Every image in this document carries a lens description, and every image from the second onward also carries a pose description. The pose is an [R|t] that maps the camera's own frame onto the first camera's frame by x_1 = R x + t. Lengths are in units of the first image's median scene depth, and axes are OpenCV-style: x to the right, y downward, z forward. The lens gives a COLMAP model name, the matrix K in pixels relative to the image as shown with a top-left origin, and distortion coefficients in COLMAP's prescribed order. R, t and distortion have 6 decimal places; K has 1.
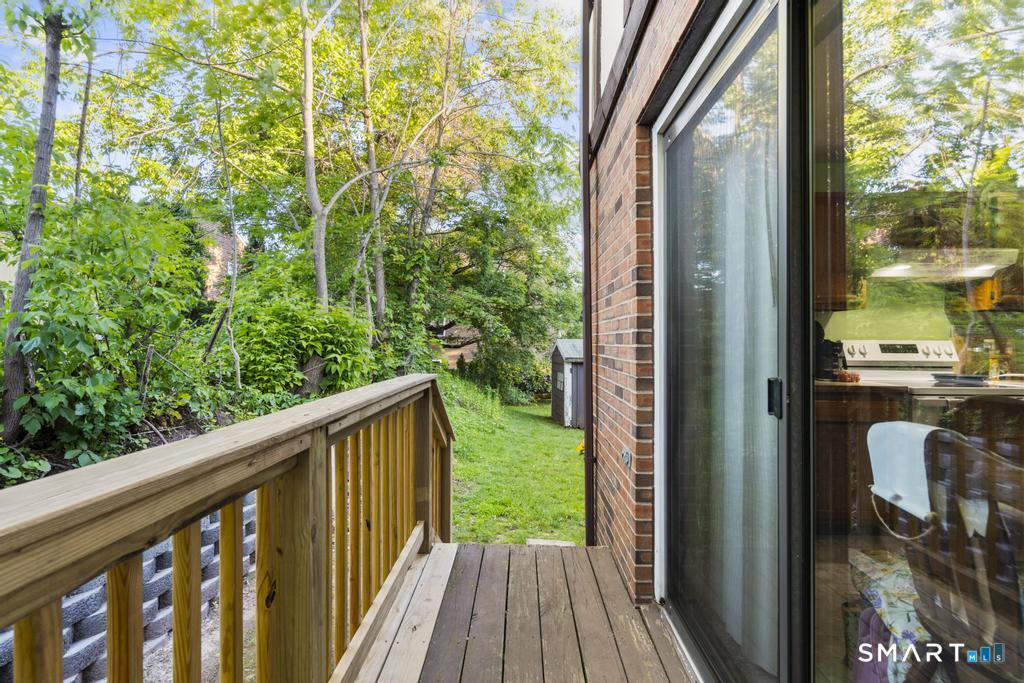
lens RADIAL K [[464.2, 0, 518.8], [0, 464.2, 350.1], [0, 0, 1]] dist [-0.002548, 0.000620]
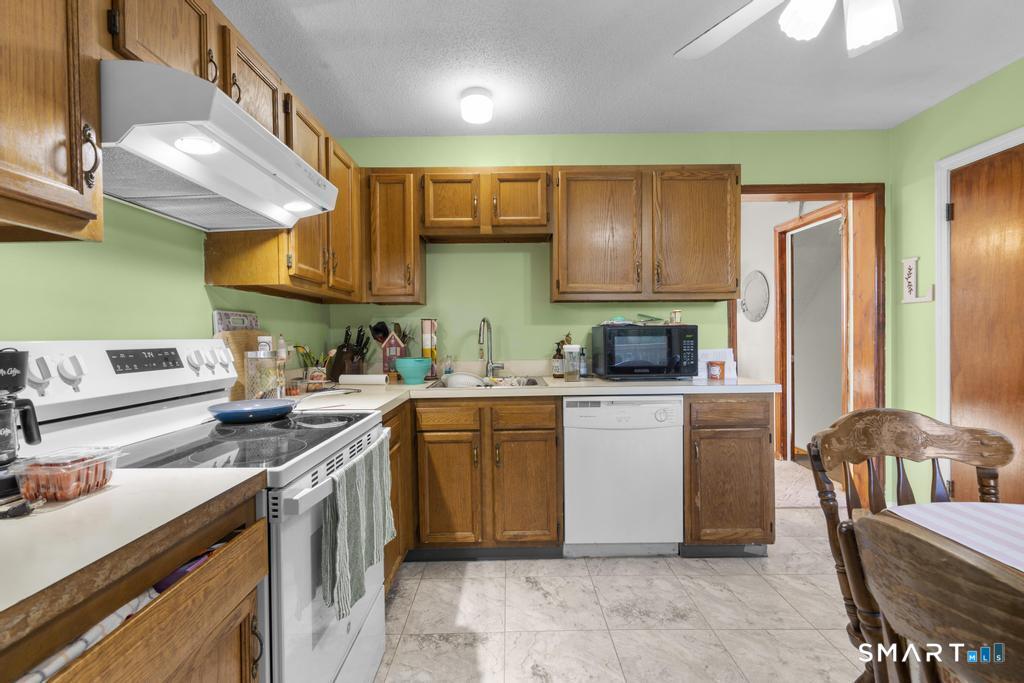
lens RADIAL K [[464.2, 0, 503.4], [0, 464.2, 340.7], [0, 0, 1]] dist [-0.002548, 0.000620]
pose [[0.000265, -0.014590, 0.999894, 0.403538], [0.033437, 0.999335, 0.014573, -0.015947], [-0.999441, 0.033430, 0.000753, 0.682367]]
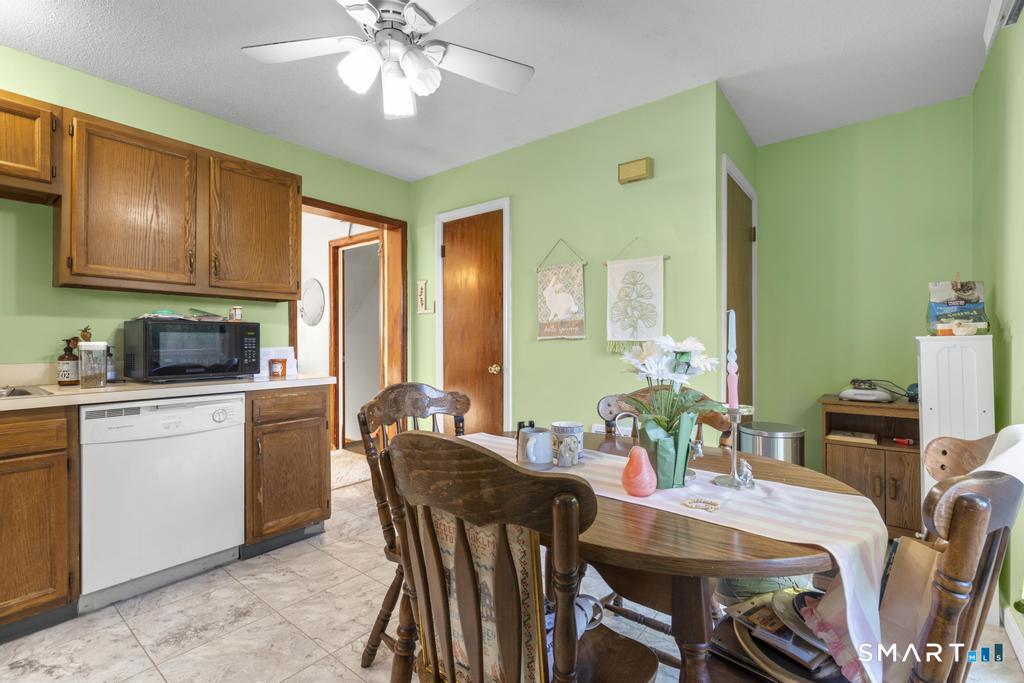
lens RADIAL K [[464.2, 0, 515.0], [0, 464.2, 343.7], [0, 0, 1]] dist [-0.002548, 0.000620]
pose [[-0.792514, -0.005760, 0.609826, 0.363039], [0.012281, 0.999602, 0.025402, -0.000016], [-0.609730, 0.027620, -0.792128, 0.714440]]
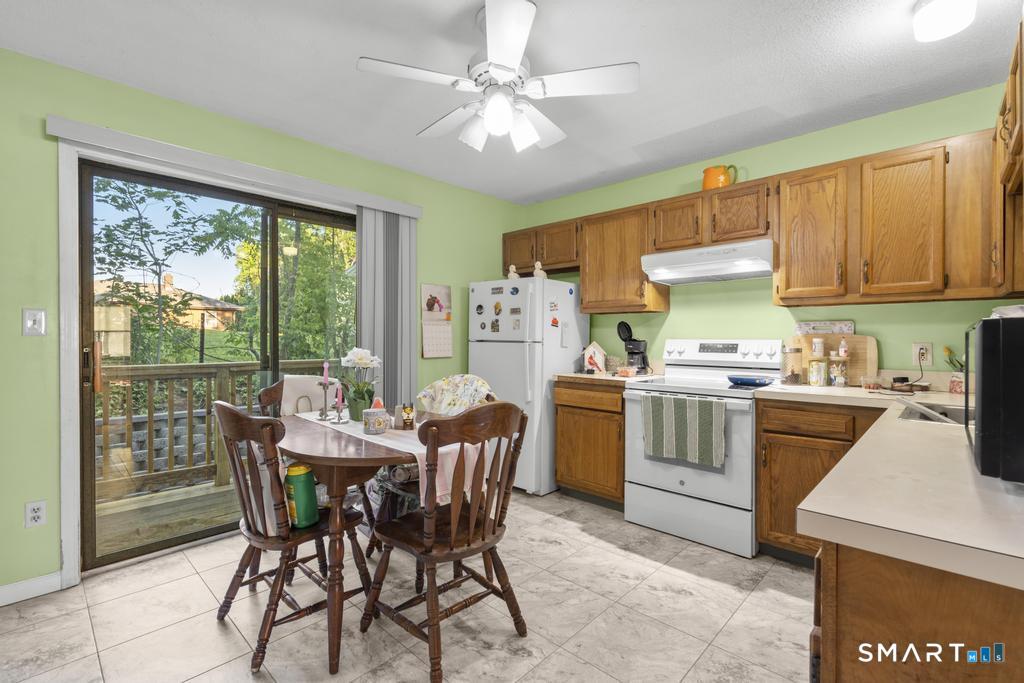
lens RADIAL K [[464.2, 0, 500.9], [0, 464.2, 339.9], [0, 0, 1]] dist [-0.002548, 0.000620]
pose [[0.710753, -0.000343, -0.703442, 1.189291], [-0.018961, 0.999627, -0.019645, 0.007162], [0.703186, 0.027301, 0.710481, -0.018542]]
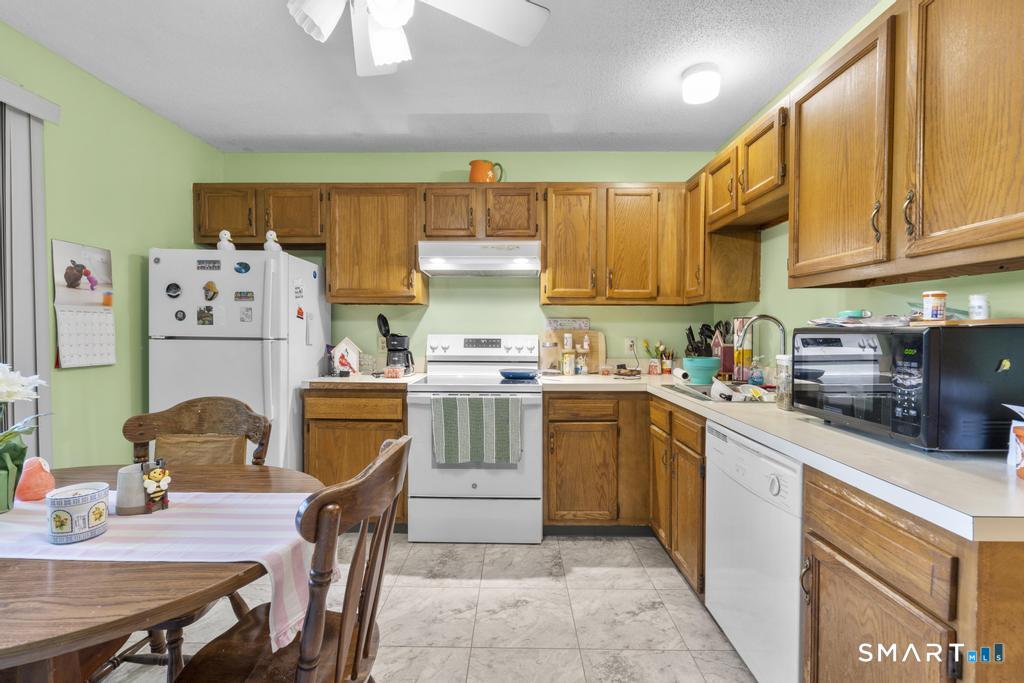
lens RADIAL K [[464.2, 0, 510.6], [0, 464.2, 341.6], [0, 0, 1]] dist [-0.002548, 0.000620]
pose [[0.999727, -0.001125, -0.023335, 0.907778], [0.001011, 0.999987, -0.004919, -0.002097], [0.023340, 0.004894, 0.999716, 0.015373]]
